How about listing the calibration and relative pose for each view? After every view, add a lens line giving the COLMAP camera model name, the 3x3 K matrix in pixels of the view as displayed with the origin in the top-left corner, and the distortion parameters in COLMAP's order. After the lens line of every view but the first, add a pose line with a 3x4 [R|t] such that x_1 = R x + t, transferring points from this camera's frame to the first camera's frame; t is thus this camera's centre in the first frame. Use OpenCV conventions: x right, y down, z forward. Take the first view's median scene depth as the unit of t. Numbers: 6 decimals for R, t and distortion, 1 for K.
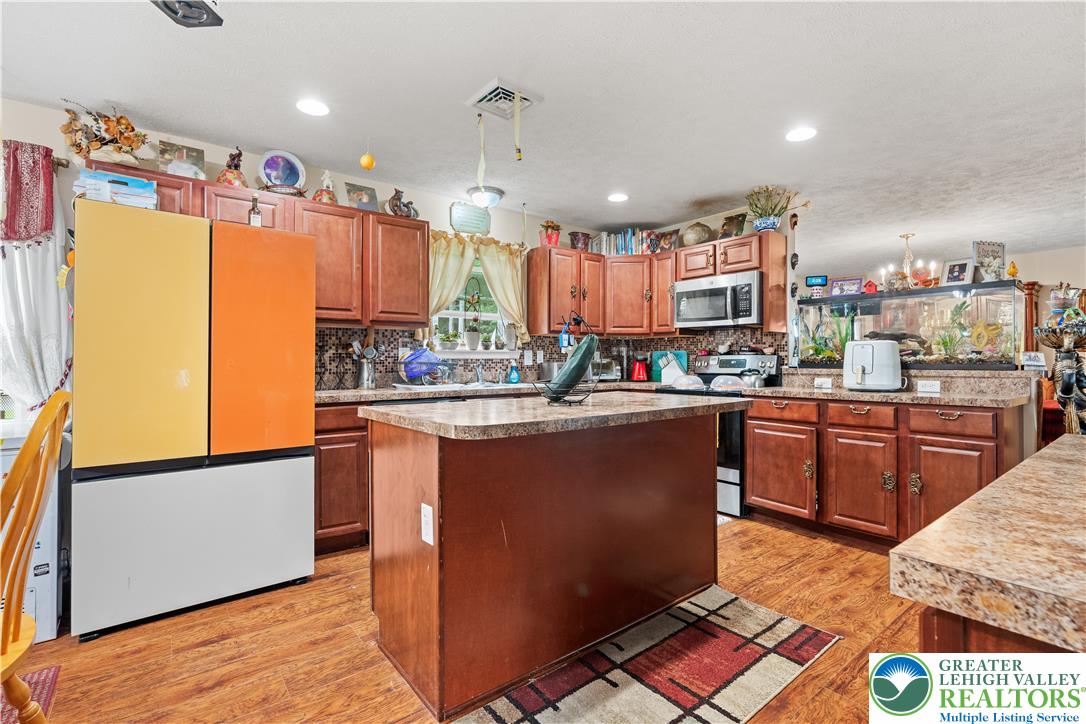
lens RADIAL K [[491.6, 0, 545.5], [0, 491.6, 361.1], [0, 0, 1]] dist [-0.007754, 0.003630]
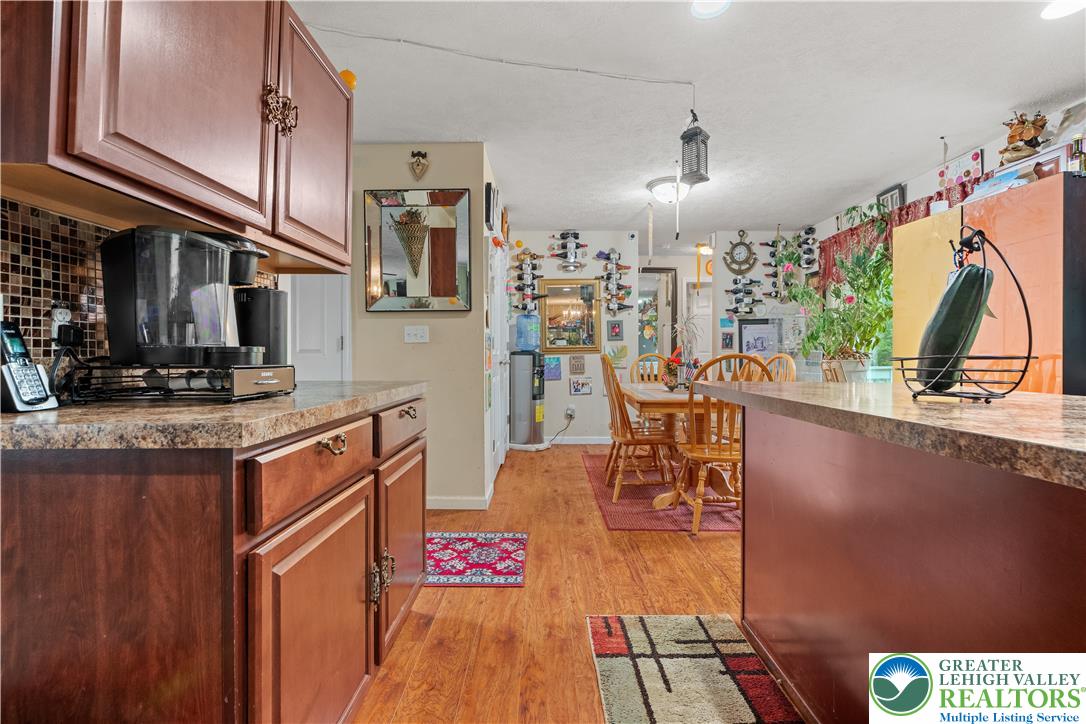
lens RADIAL K [[491.6, 0, 541.1], [0, 491.6, 353.6], [0, 0, 1]] dist [-0.007754, 0.003630]
pose [[-0.625053, 0.000940, -0.780582, 0.777951], [0.002861, 0.999995, -0.001087, 0.036304], [0.780577, -0.002912, -0.625052, 0.998005]]
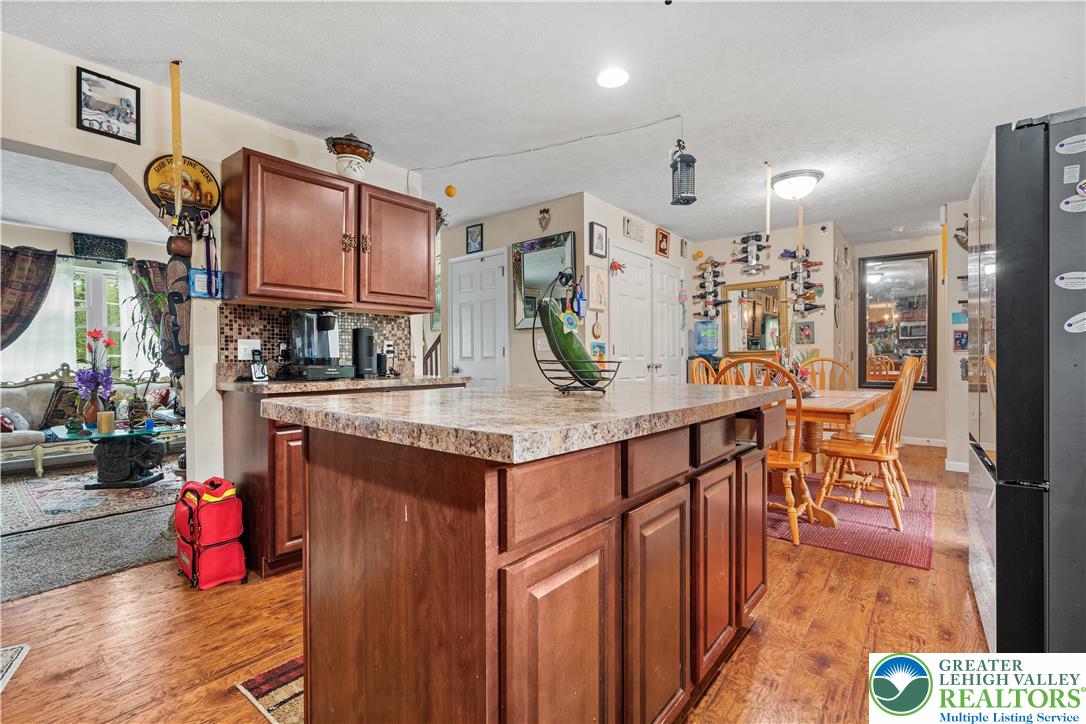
lens RADIAL K [[491.6, 0, 545.5], [0, 491.6, 362.9], [0, 0, 1]] dist [-0.007754, 0.003630]
pose [[-0.976426, 0.008126, -0.215701, 0.261727], [0.007217, 0.999961, 0.005001, 0.038808], [0.215734, 0.003326, -0.976447, 1.769236]]
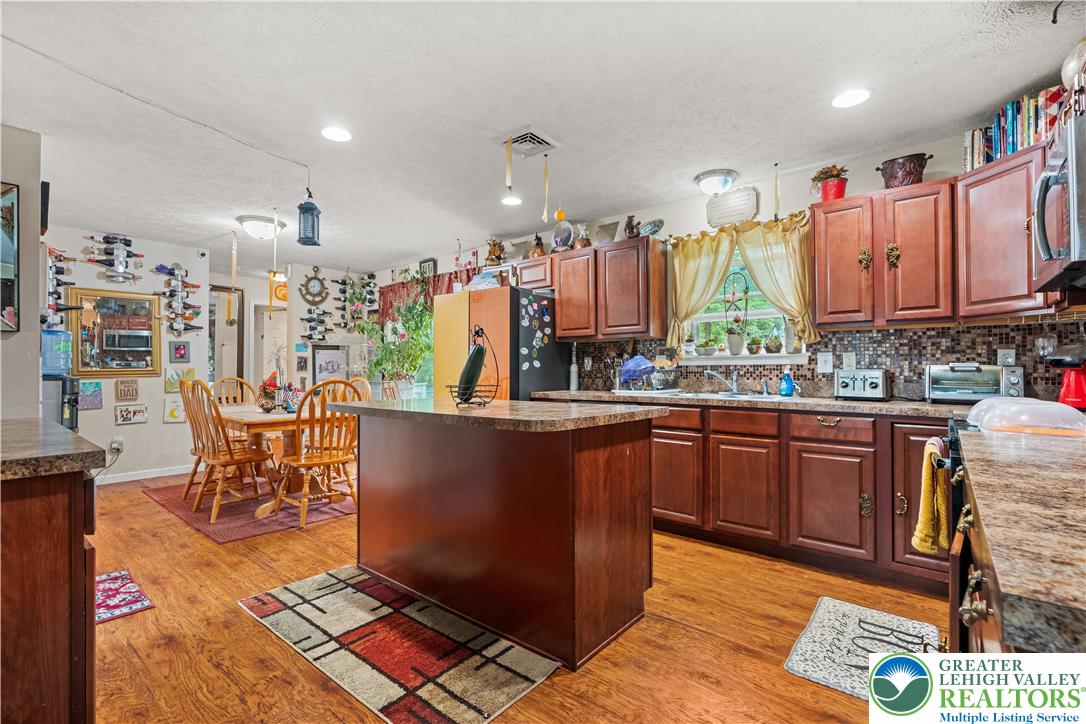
lens RADIAL K [[491.6, 0, 545.6], [0, 491.6, 365.8], [0, 0, 1]] dist [-0.007754, 0.003630]
pose [[0.205330, -0.006880, -0.978669, 1.242053], [0.003864, 0.999973, -0.006219, 0.002001], [0.978685, -0.002505, 0.205351, 0.946754]]
